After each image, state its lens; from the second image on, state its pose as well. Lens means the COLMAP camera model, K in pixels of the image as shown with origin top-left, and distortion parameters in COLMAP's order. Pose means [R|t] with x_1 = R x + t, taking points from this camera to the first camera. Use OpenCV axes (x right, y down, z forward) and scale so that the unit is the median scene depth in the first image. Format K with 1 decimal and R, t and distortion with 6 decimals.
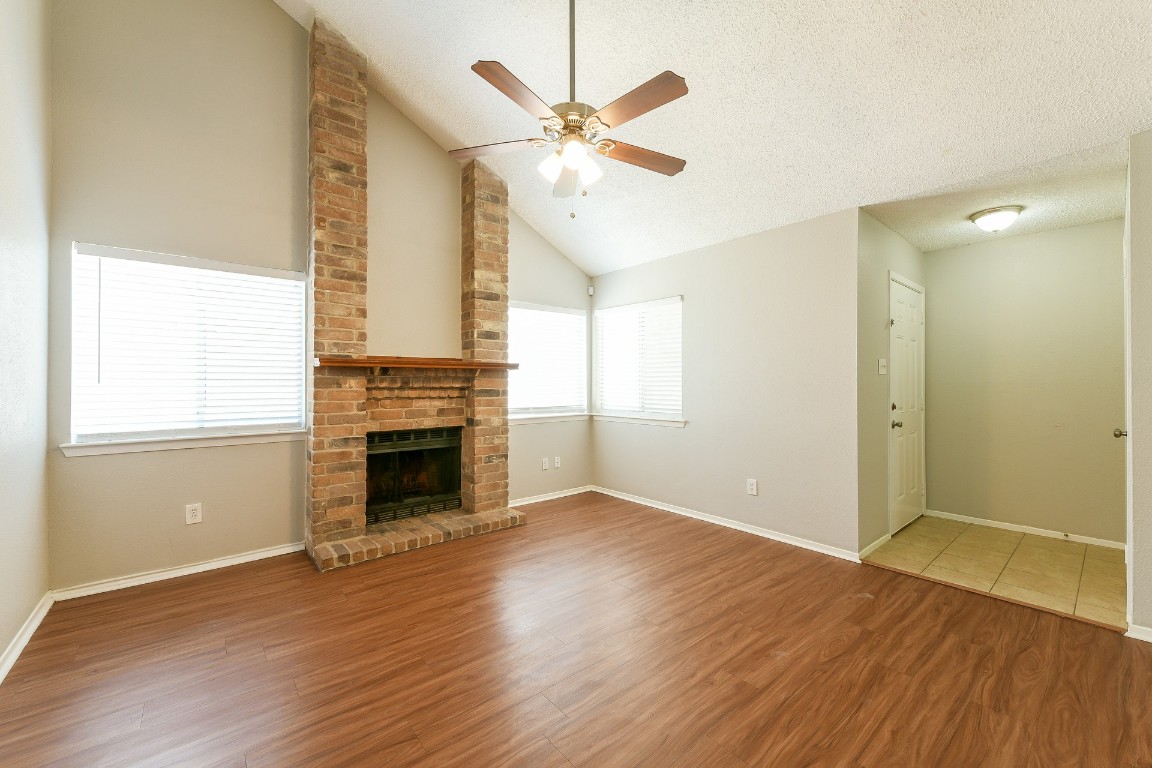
lens RADIAL K [[459.9, 0, 568.7], [0, 459.9, 379.6], [0, 0, 1]] dist [0.004485, -0.001188]
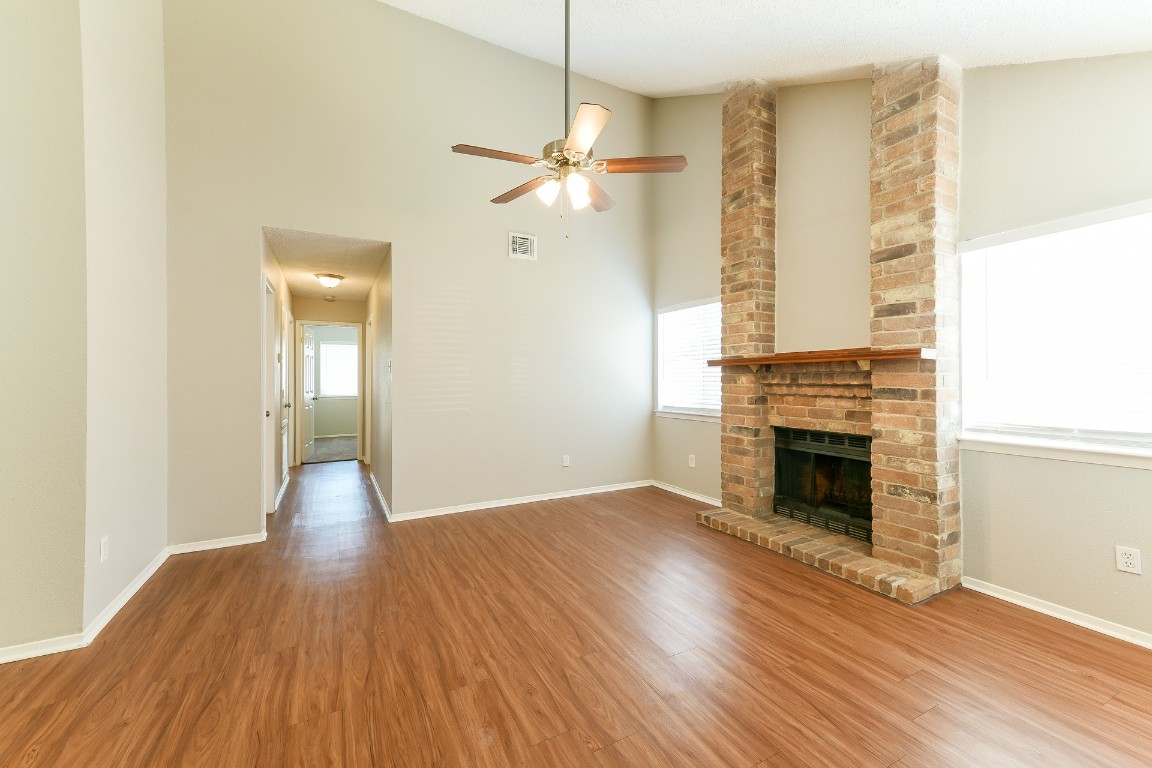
lens RADIAL K [[459.9, 0, 571.6], [0, 459.9, 381.6], [0, 0, 1]] dist [0.004485, -0.001188]
pose [[-0.218599, 0.003261, -0.975809, 0.704813], [0.007549, 0.999970, 0.001651, 0.006951], [0.975785, -0.007006, -0.218618, 0.791915]]
